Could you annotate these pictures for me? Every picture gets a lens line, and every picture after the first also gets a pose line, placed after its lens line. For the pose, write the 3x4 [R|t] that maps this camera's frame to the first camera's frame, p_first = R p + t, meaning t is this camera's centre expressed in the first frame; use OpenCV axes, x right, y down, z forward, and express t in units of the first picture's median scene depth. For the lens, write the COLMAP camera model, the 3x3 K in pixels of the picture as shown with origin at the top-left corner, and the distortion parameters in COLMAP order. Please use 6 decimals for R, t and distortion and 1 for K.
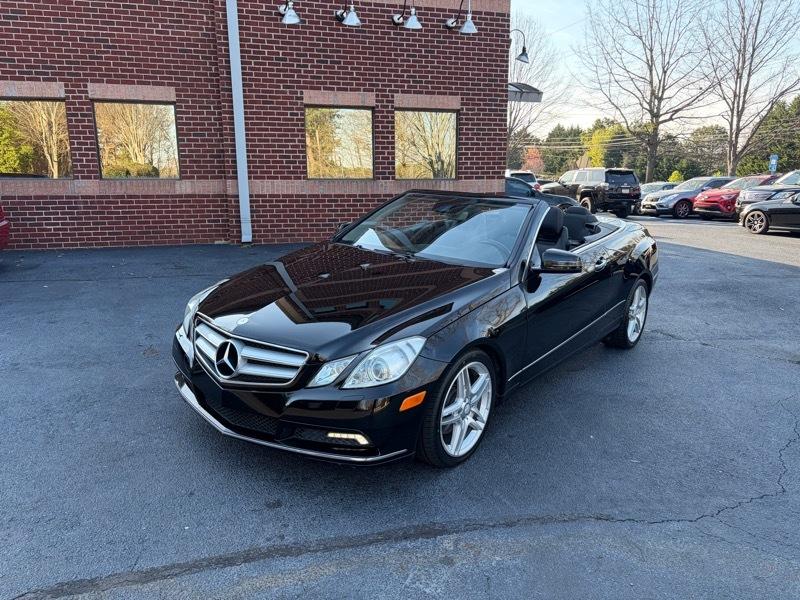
lens RADIAL K [[606.4, 0, 403.6], [0, 606.4, 298.1], [0, 0, 1]] dist [0.033058, -0.036606]
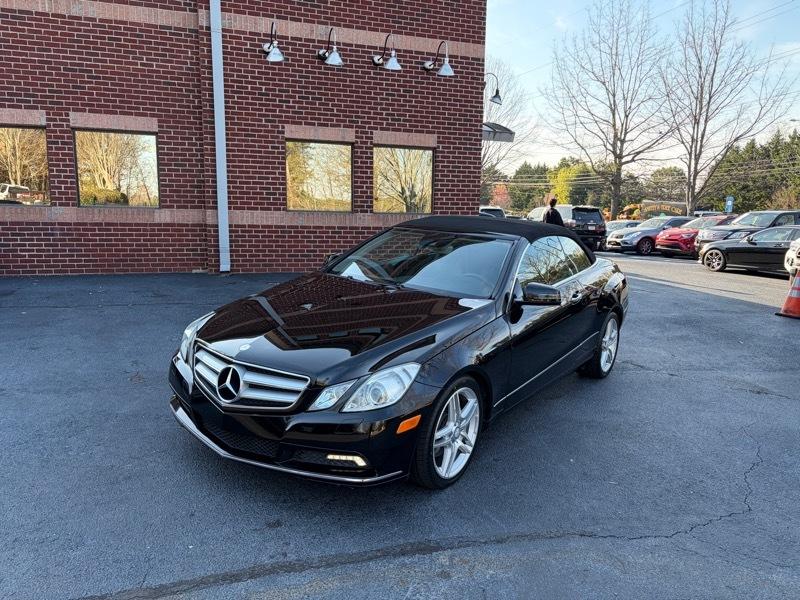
lens RADIAL K [[606.9, 0, 405.7], [0, 606.9, 299.3], [0, 0, 1]] dist [0.017917, -0.005333]
pose [[0.998416, 0.012889, 0.054772, -0.013767], [-0.010127, 0.998677, -0.050419, 0.001772], [-0.055349, 0.049785, 0.997225, -0.017374]]
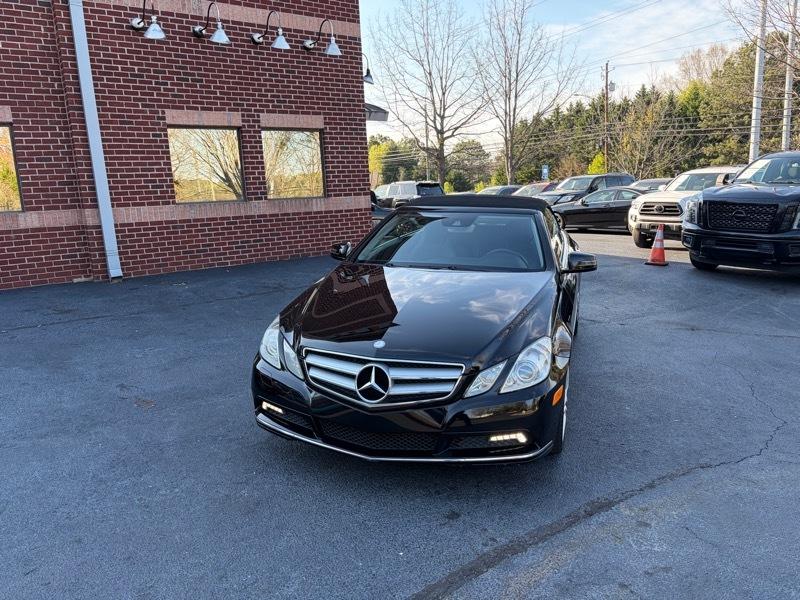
lens RADIAL K [[604.0, 0, 403.8], [0, 604.0, 298.5], [0, 0, 1]] dist [0.039911, -0.045607]
pose [[0.936435, -0.102219, 0.335620, -0.162688], [0.110435, 0.993869, -0.005430, -0.007960], [-0.333007, 0.042149, 0.941982, 0.012482]]
